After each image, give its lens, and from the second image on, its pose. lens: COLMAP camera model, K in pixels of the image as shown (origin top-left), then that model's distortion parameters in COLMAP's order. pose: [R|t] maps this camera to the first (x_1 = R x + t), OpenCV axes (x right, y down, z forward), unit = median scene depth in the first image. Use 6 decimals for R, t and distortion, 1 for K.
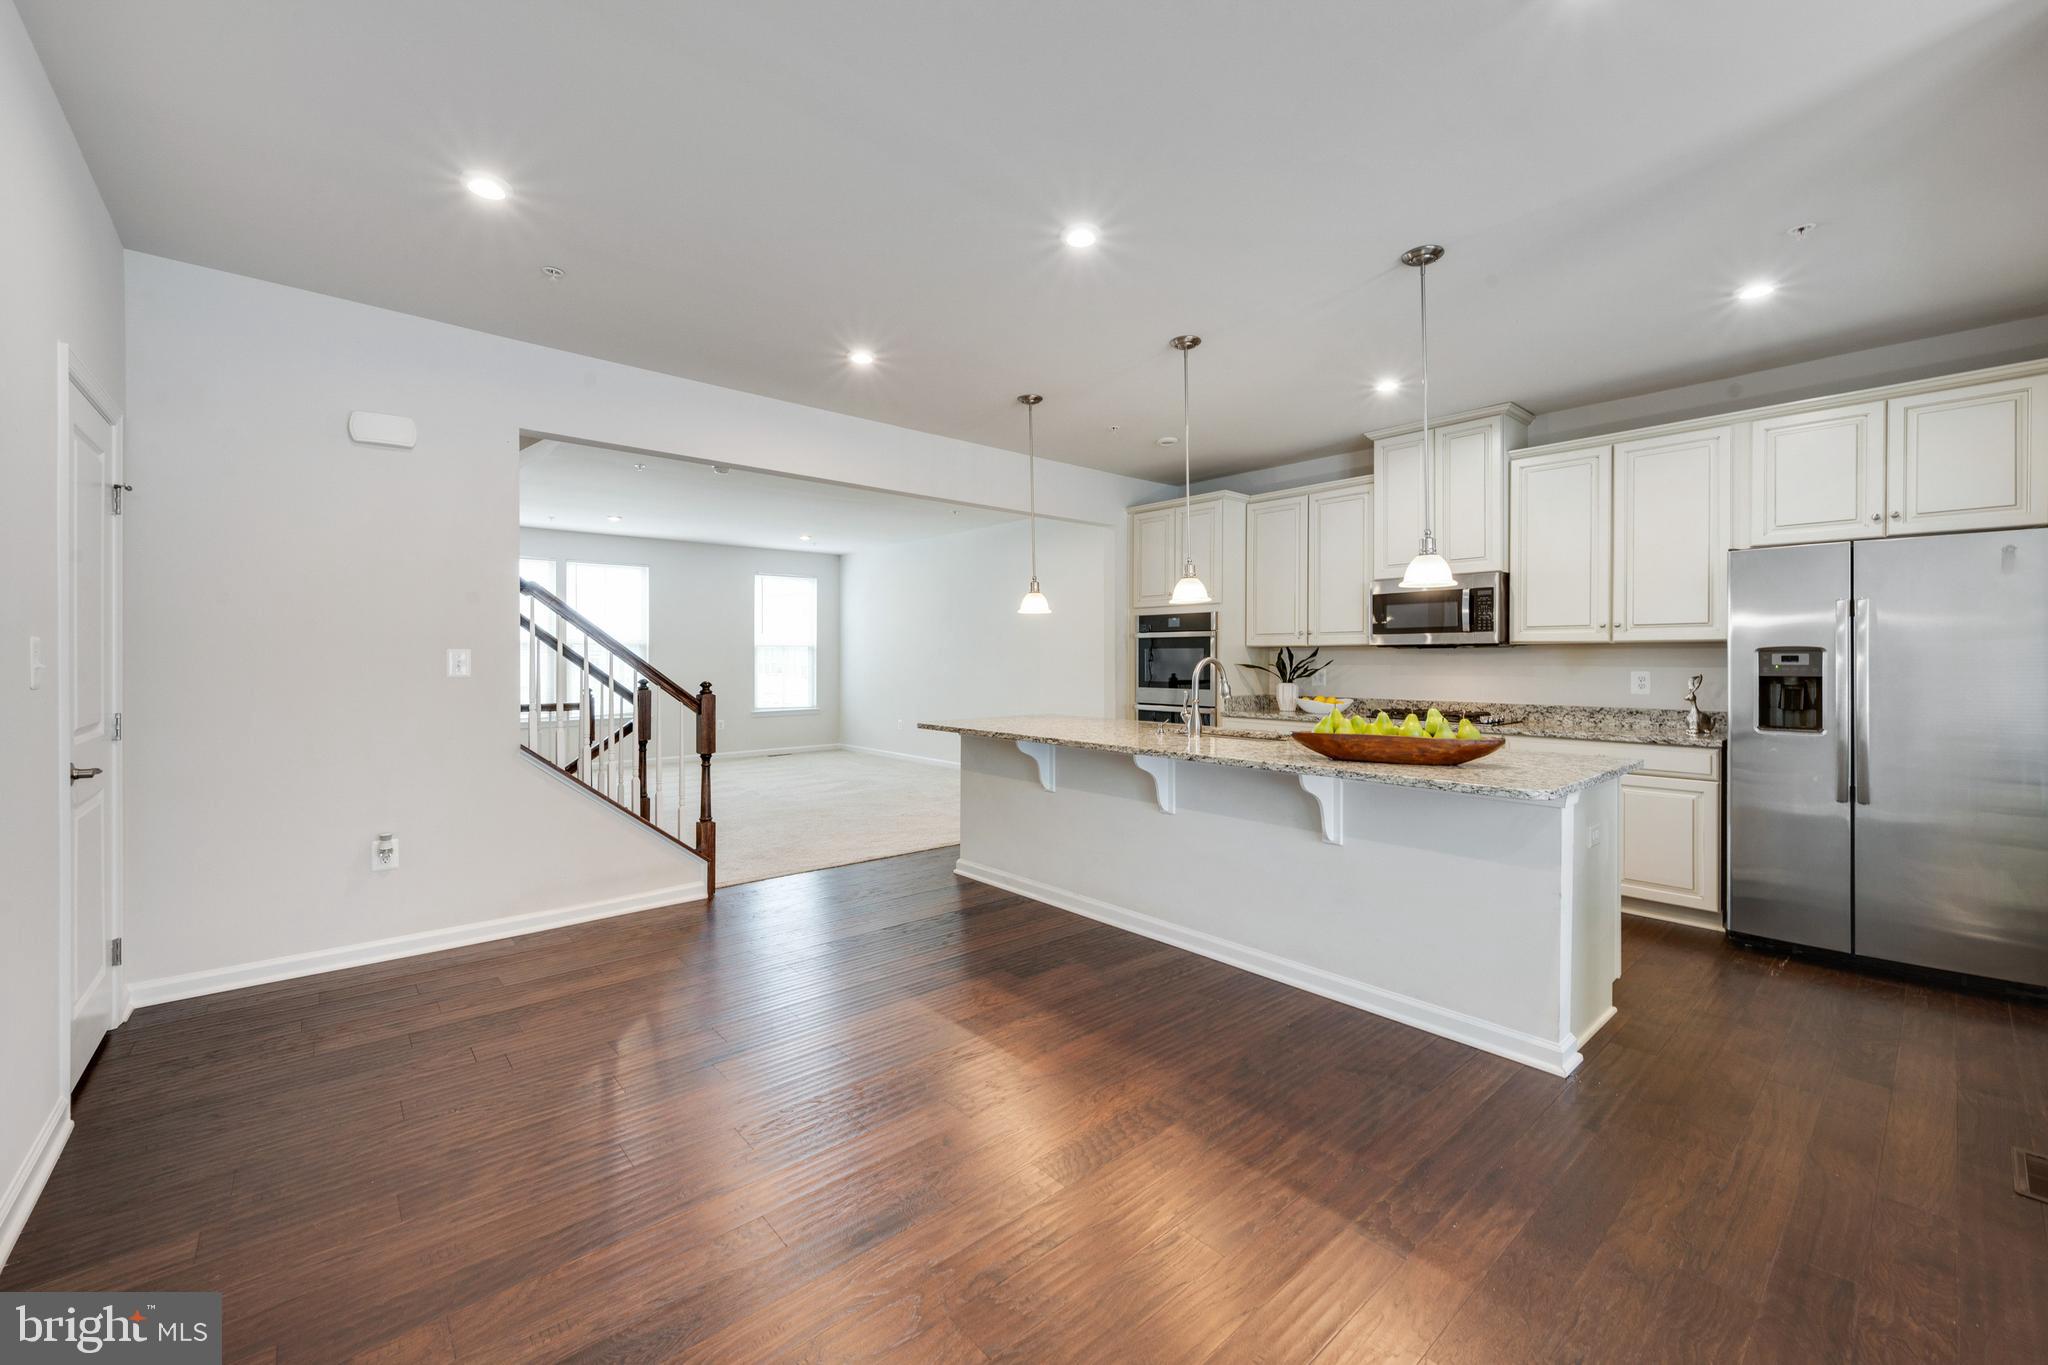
lens RADIAL K [[814.7, 0, 1021.4], [0, 814.7, 662.0], [0, 0, 1]] dist [0.000663, -0.000076]
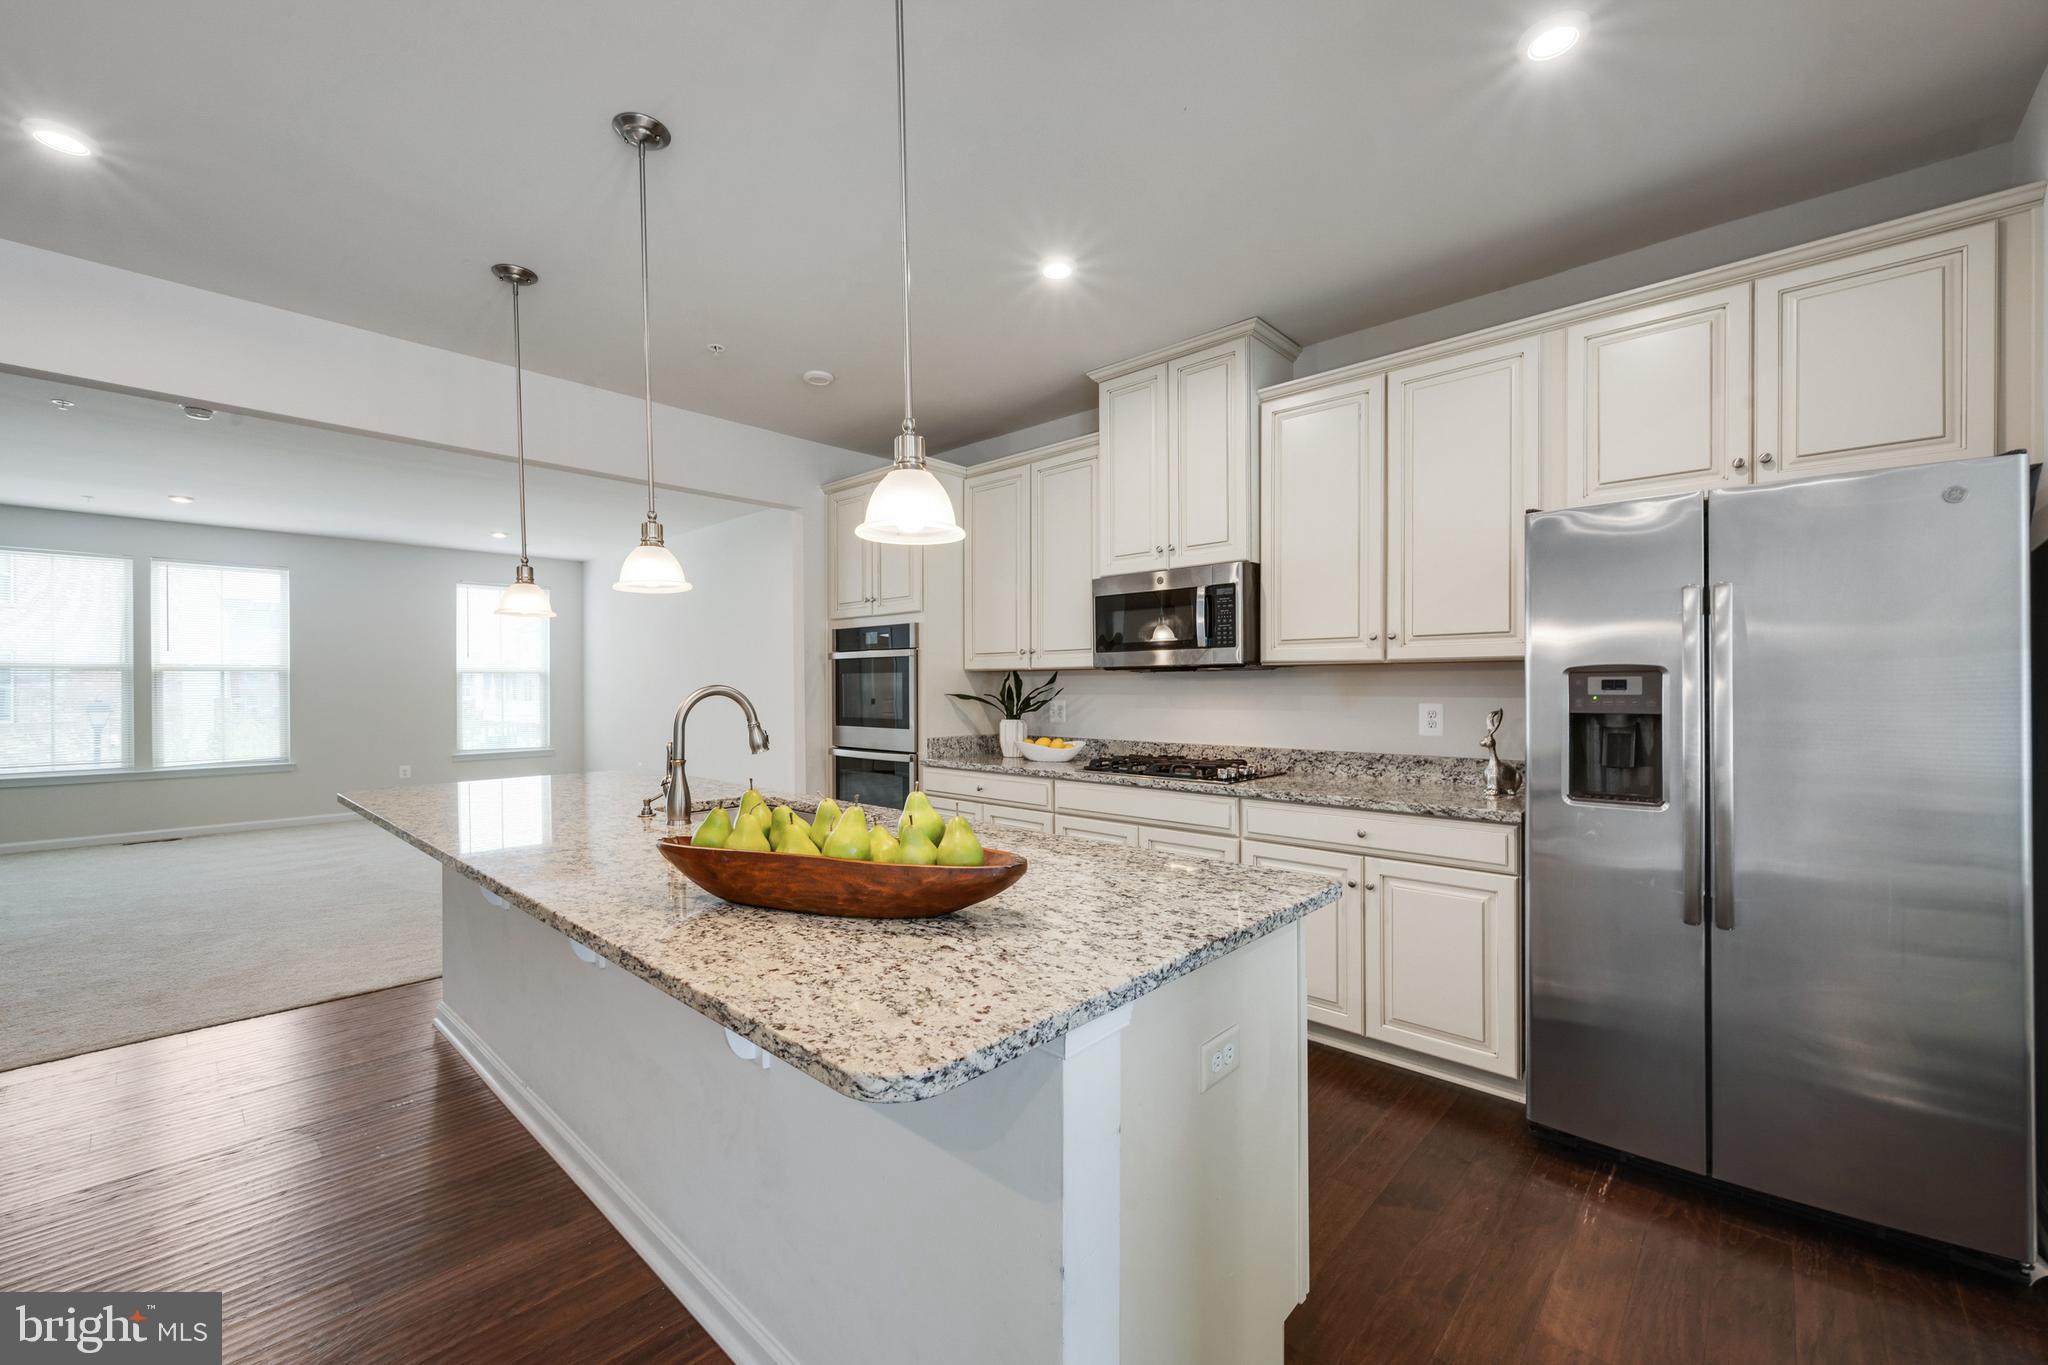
lens RADIAL K [[814.7, 0, 1026.1], [0, 814.7, 690.5], [0, 0, 1]] dist [0.000663, -0.000076]
pose [[0.994454, -0.003262, 0.105121, 0.340690], [0.003222, 0.999995, 0.000555, -0.001156], [-0.105122, -0.000213, 0.994459, 0.339285]]
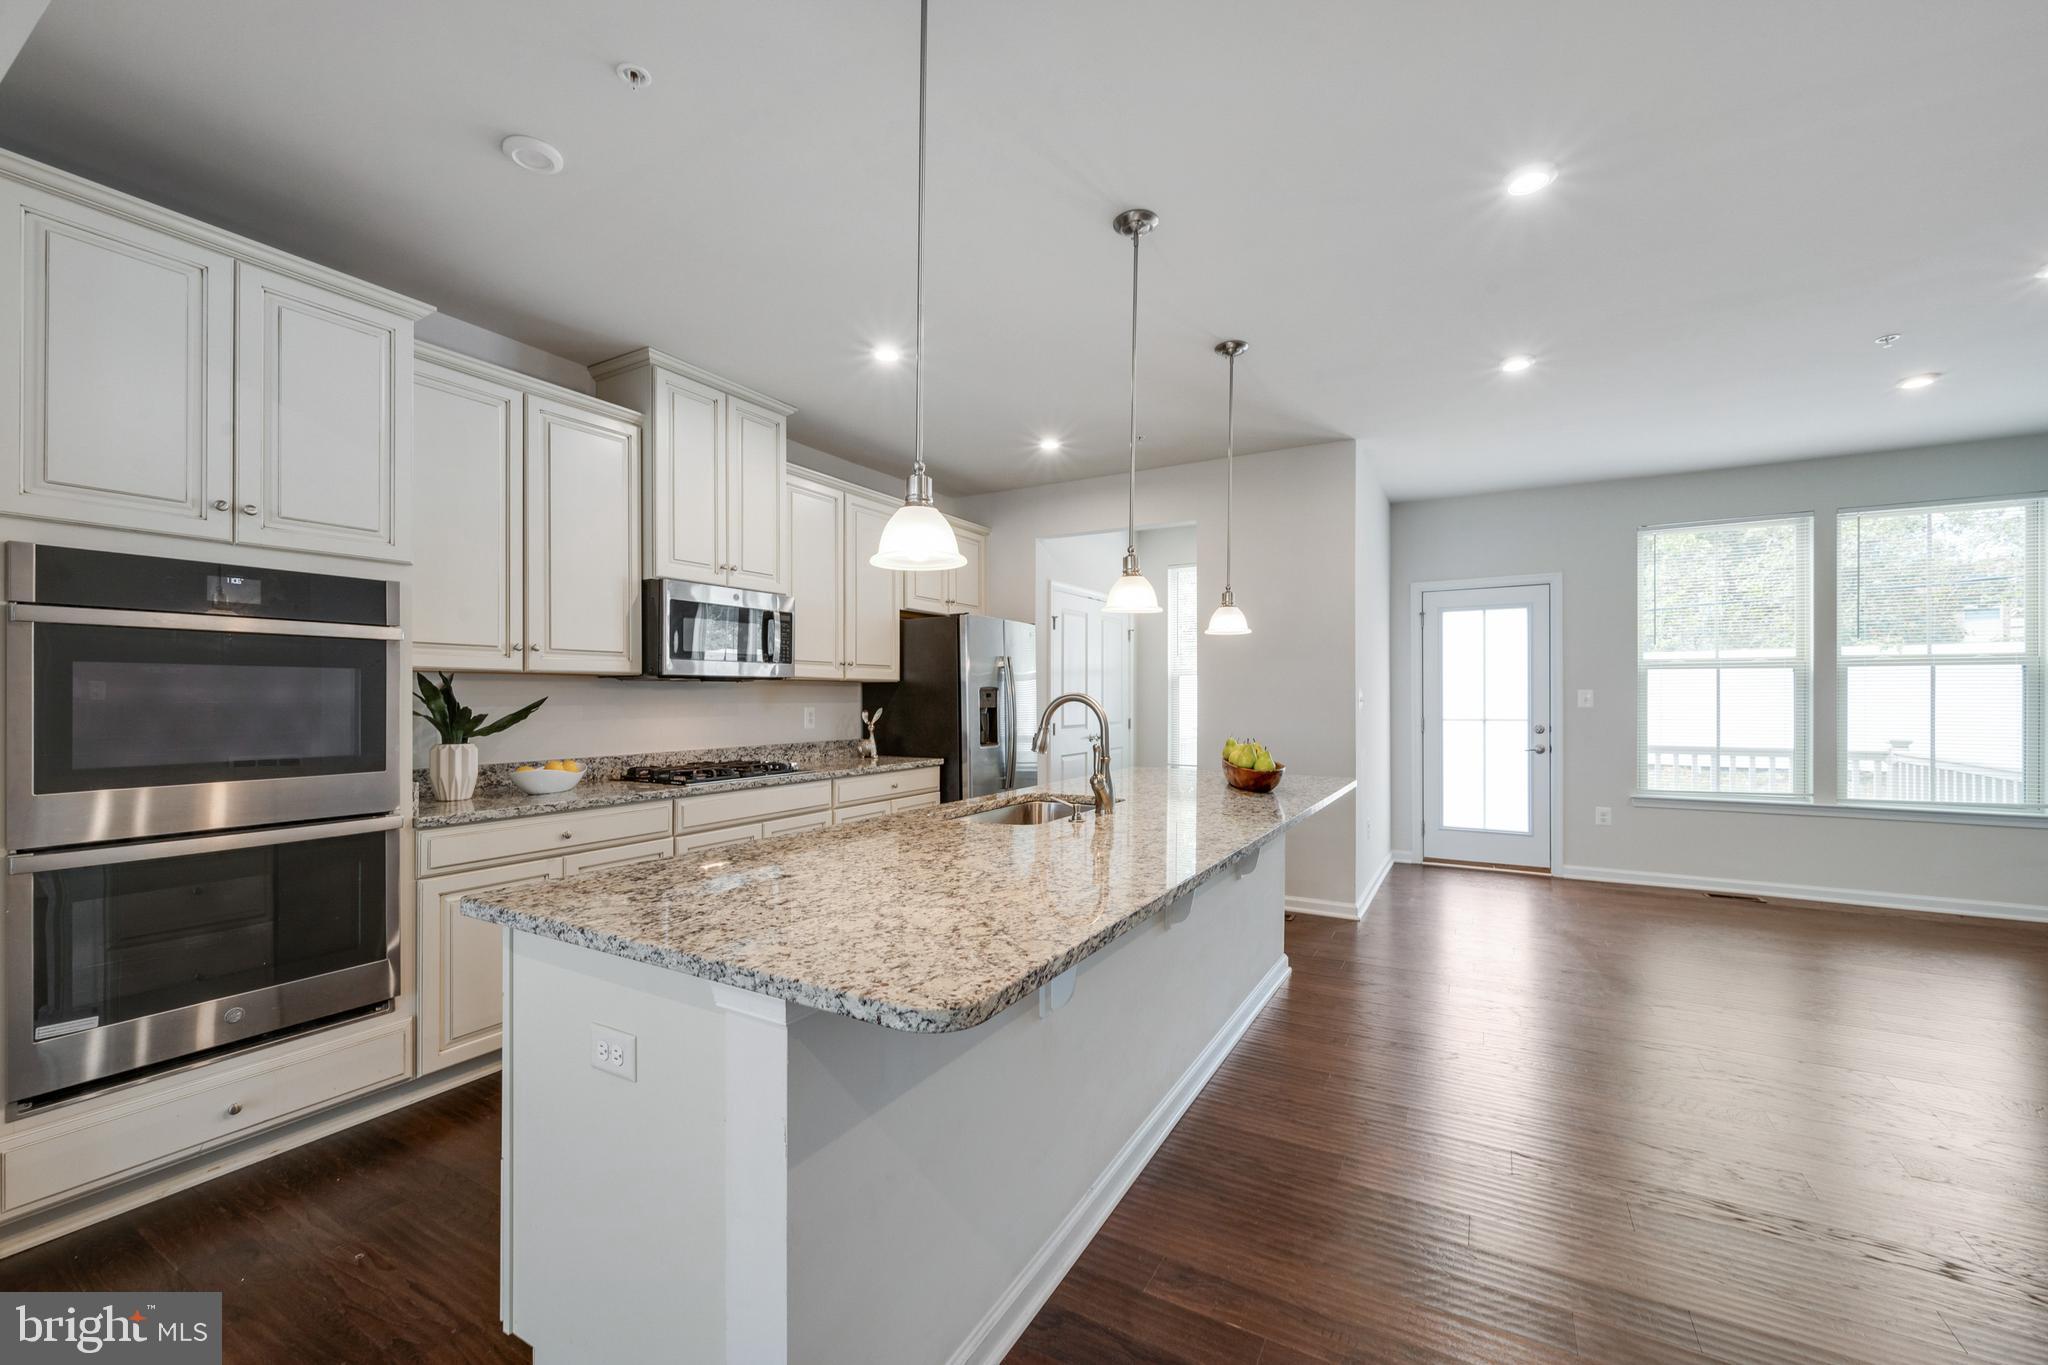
lens RADIAL K [[814.7, 0, 1007.3], [0, 814.7, 693.3], [0, 0, 1]] dist [0.000663, -0.000076]
pose [[-0.299586, 0.002550, 0.954066, -0.329459], [0.003235, 0.999993, -0.001657, -0.003928], [-0.954064, 0.002590, -0.299592, 1.078646]]
